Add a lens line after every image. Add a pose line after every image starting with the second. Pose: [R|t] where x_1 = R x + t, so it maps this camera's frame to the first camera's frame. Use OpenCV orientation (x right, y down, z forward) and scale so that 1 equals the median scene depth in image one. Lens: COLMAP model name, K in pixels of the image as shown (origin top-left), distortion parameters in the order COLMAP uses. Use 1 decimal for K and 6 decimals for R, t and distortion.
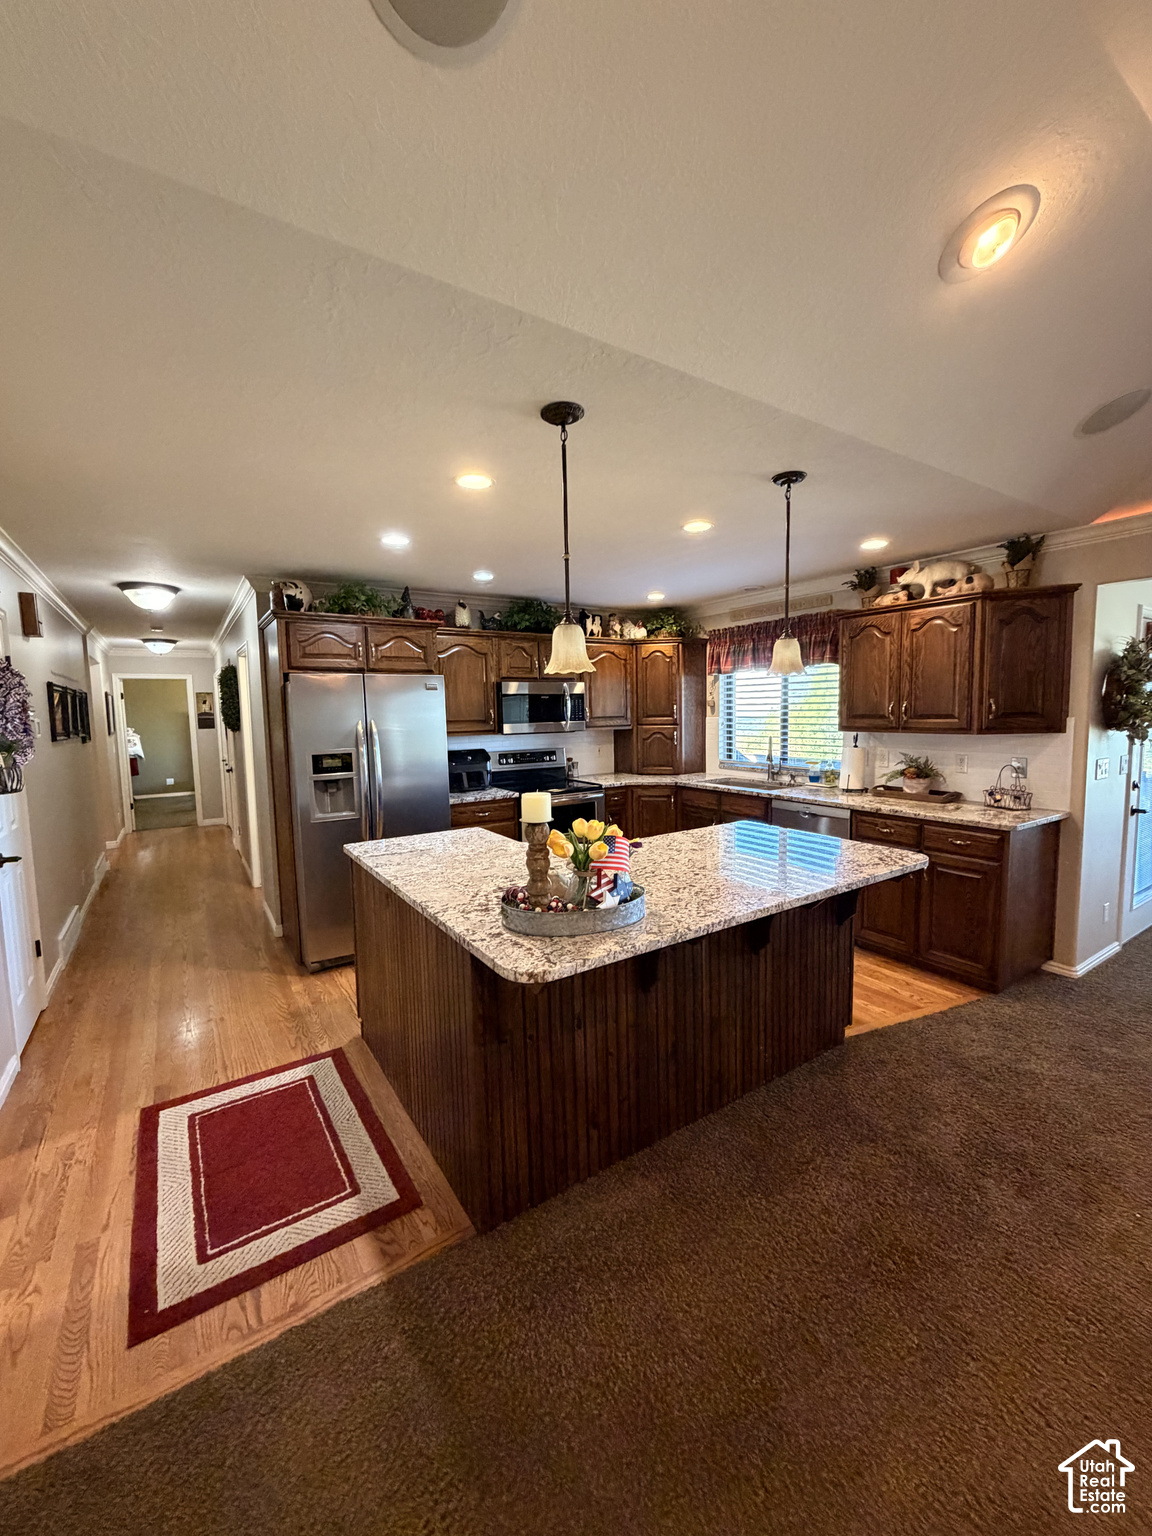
lens RADIAL K [[611.3, 0, 576.0], [0, 611.3, 764.2], [0, 0, 1]] dist [-0.001593, 0.000966]
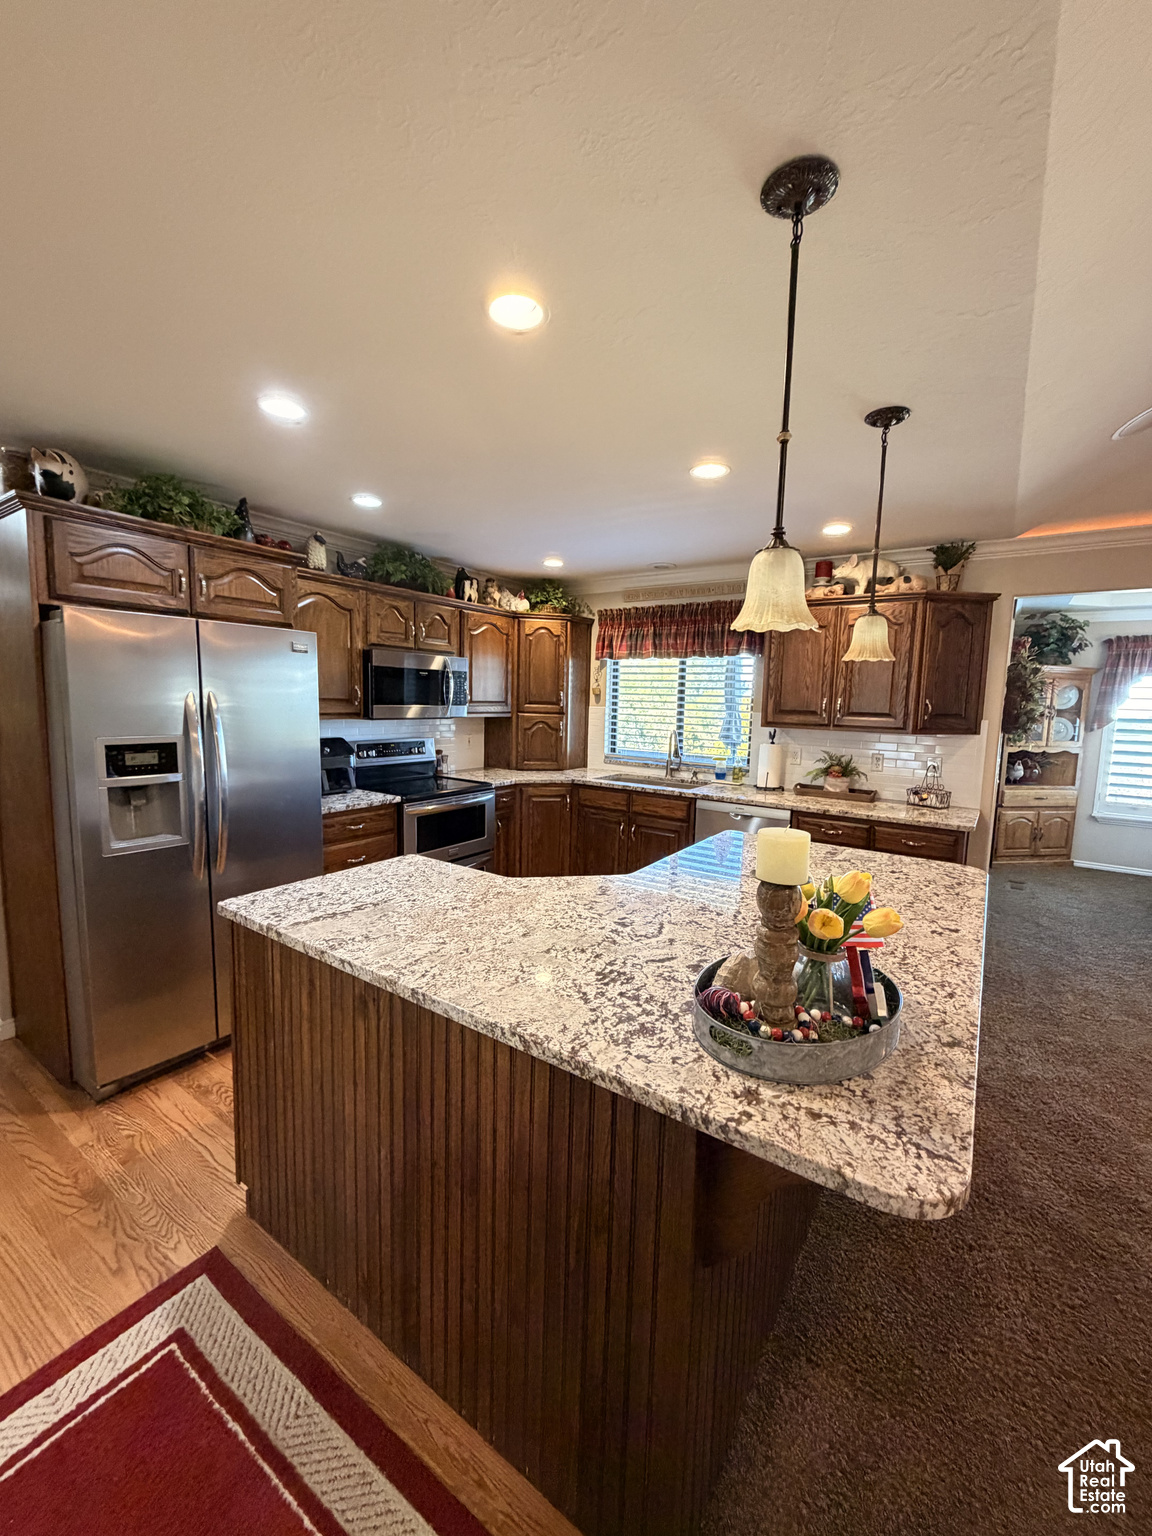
lens RADIAL K [[611.3, 0, 575.9], [0, 611.3, 764.5], [0, 0, 1]] dist [-0.001593, 0.000966]
pose [[0.925678, 0.002144, 0.378306, -0.219340], [-0.009798, 0.999784, 0.018310, -0.011207], [-0.378185, -0.020656, 0.925499, 0.255294]]
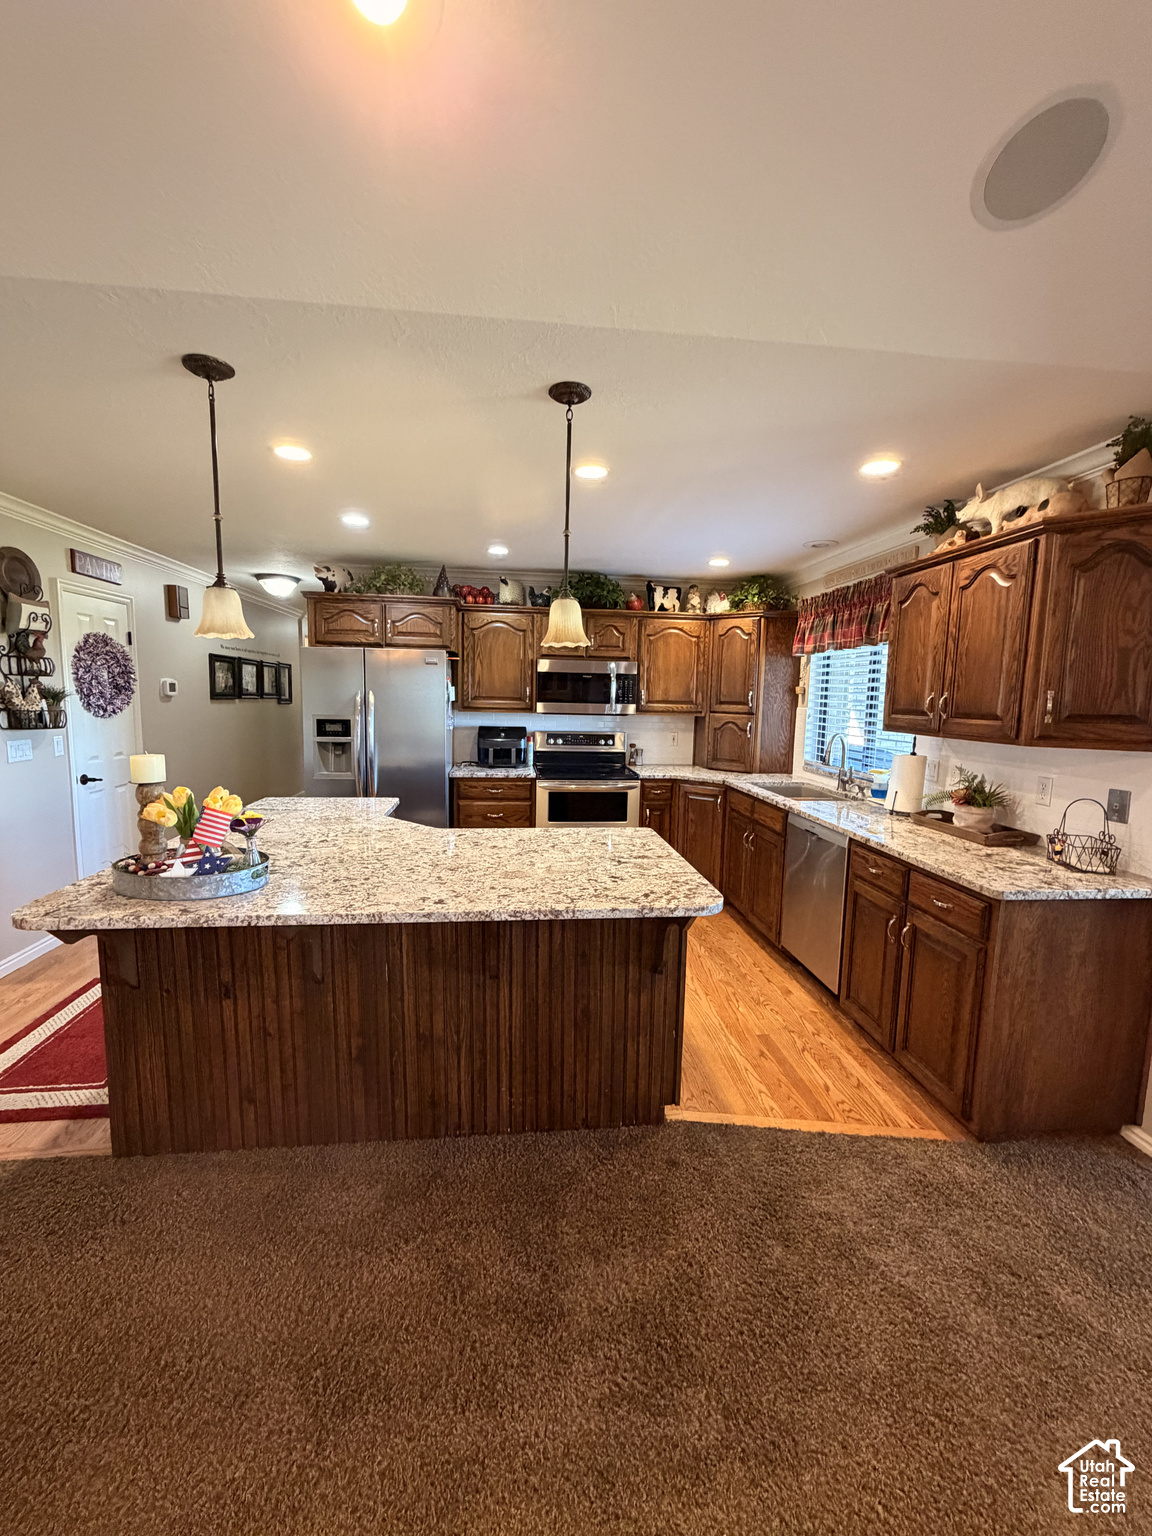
lens RADIAL K [[611.3, 0, 576.7], [0, 611.3, 765.5], [0, 0, 1]] dist [-0.001593, 0.000966]
pose [[0.890448, 0.090980, -0.445899, 0.483271], [-0.079816, 0.995847, 0.043799, -0.016987], [0.448032, -0.003411, 0.894011, 0.193988]]
